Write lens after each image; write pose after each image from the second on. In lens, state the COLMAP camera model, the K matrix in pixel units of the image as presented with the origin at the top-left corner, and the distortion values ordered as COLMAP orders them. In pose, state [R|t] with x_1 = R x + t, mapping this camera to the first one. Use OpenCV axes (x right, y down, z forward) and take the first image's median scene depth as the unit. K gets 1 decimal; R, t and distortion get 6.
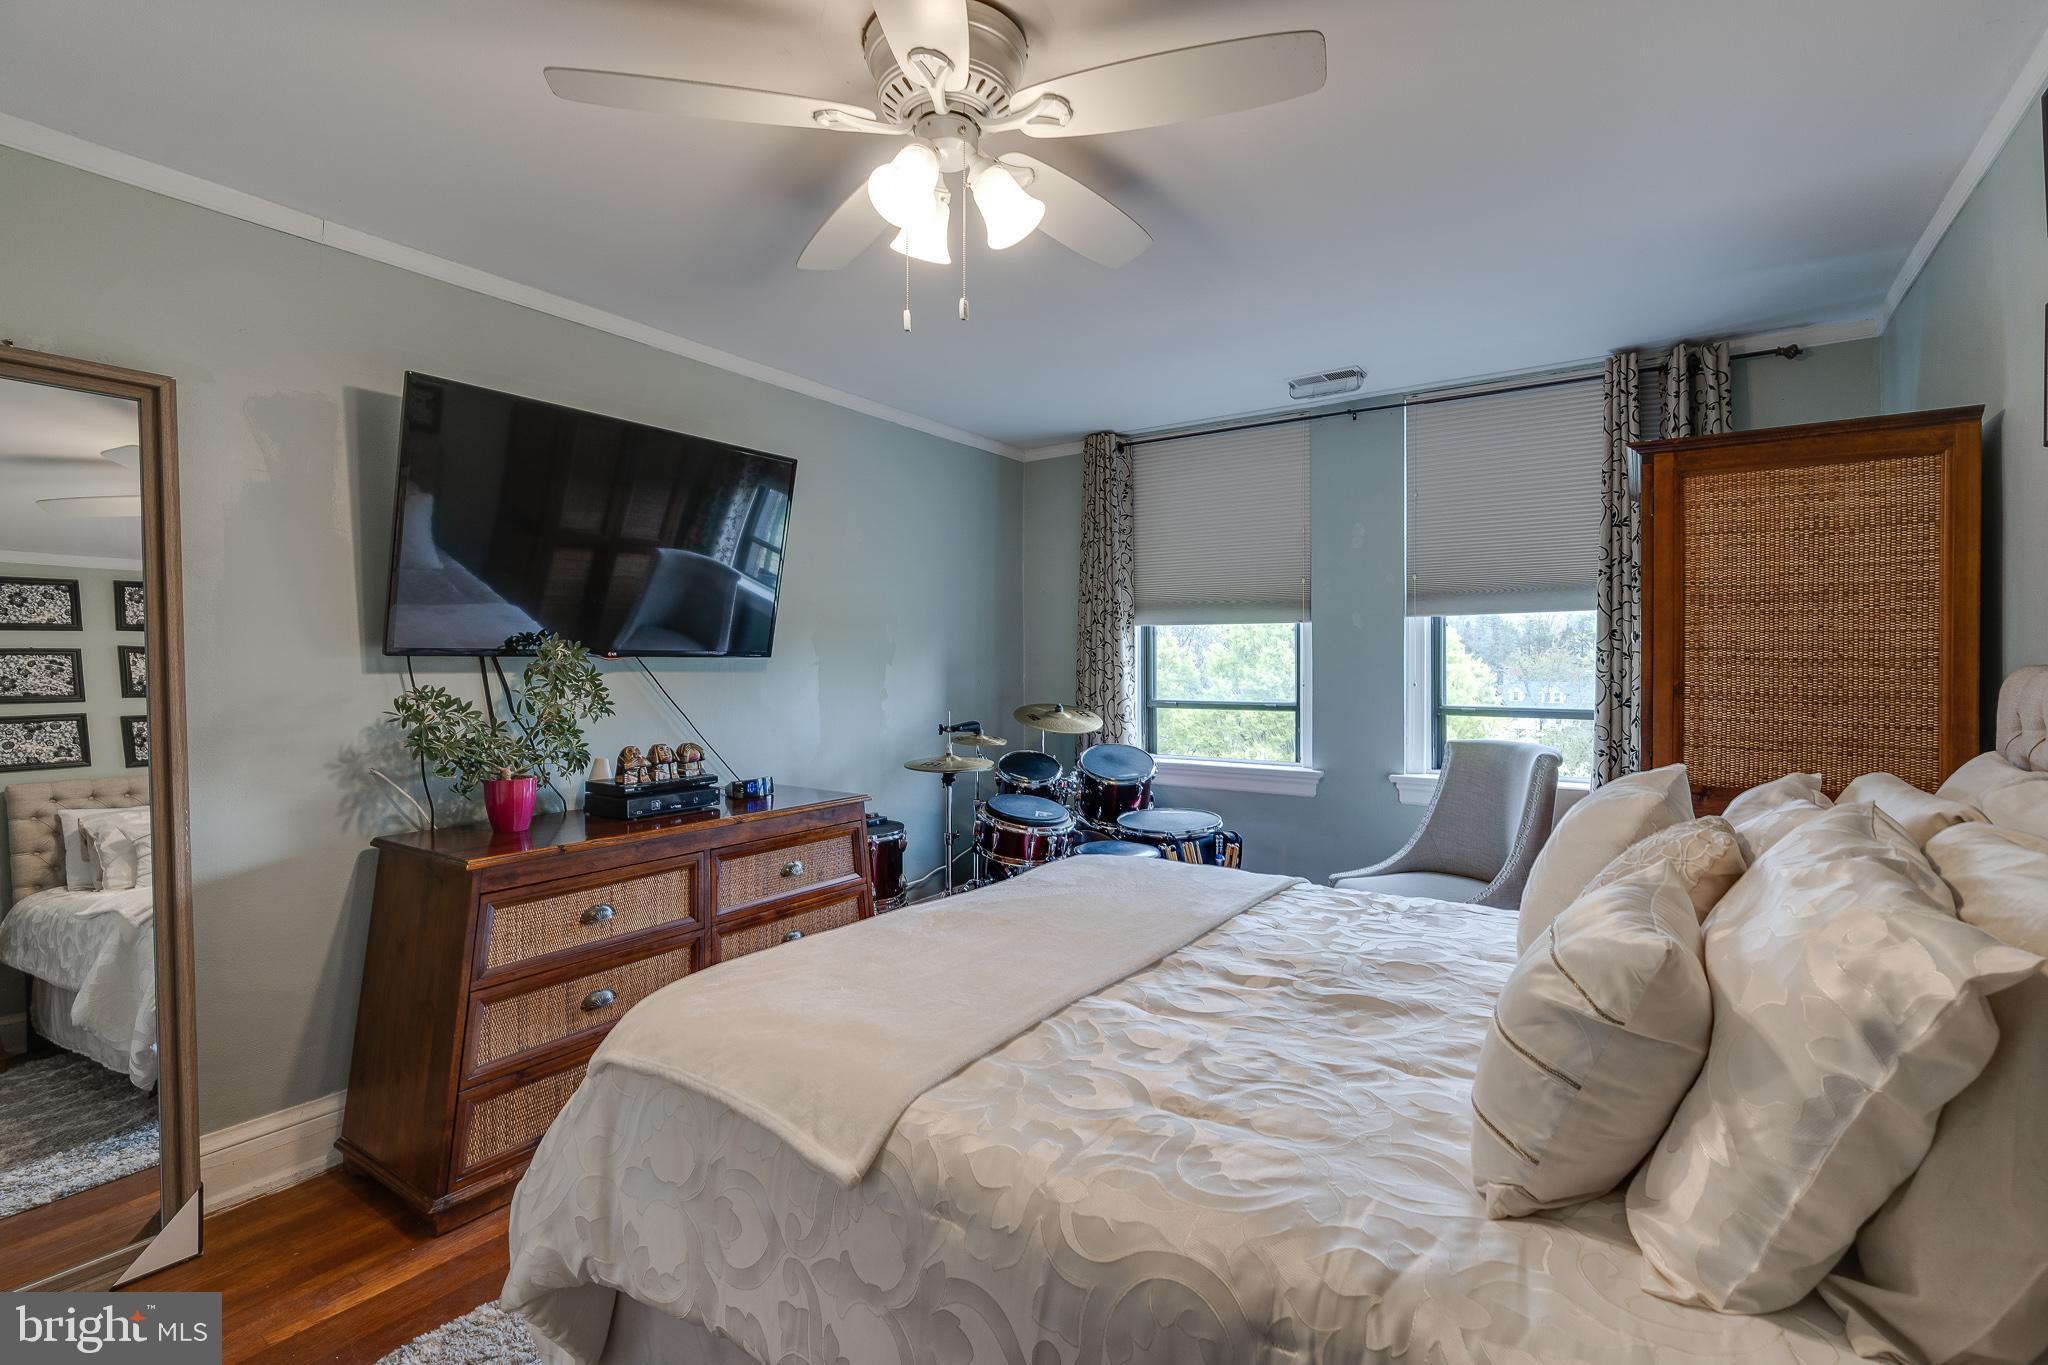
lens RADIAL K [[931.8, 0, 1032.1], [0, 931.8, 656.6], [0, 0, 1]] dist [-0.007256, 0.003426]
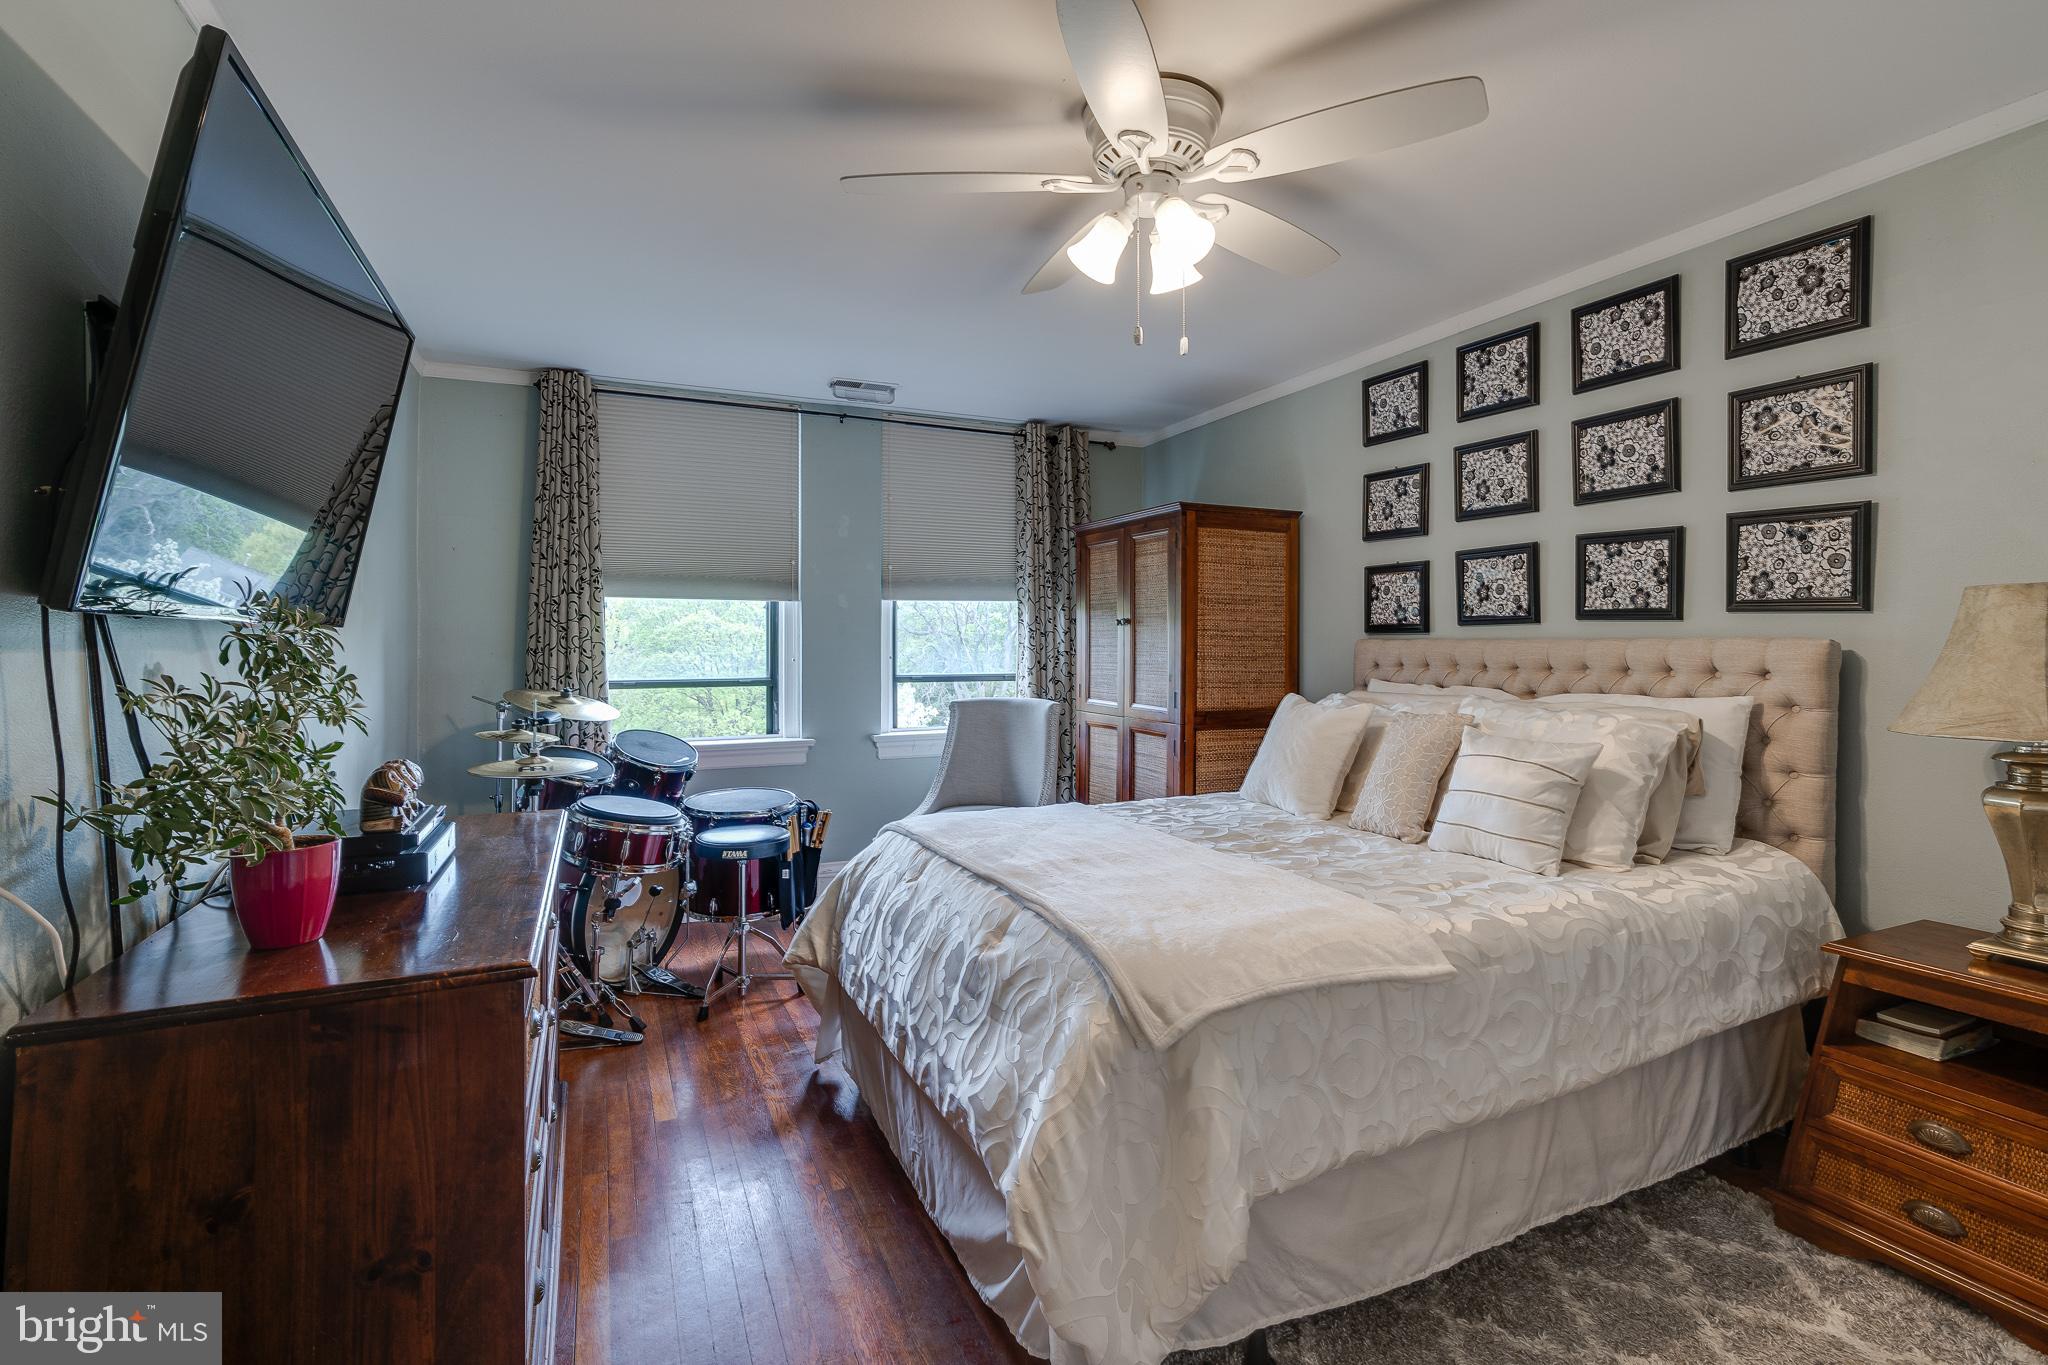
lens RADIAL K [[933.1, 0, 1022.2], [0, 933.1, 629.9], [0, 0, 1]] dist [-0.005375, 0.001558]
pose [[0.513517, 0.007508, 0.858047, -0.552545], [-0.004489, 0.999972, -0.006064, 0.001874], [-0.858068, -0.000738, 0.513536, 0.253707]]
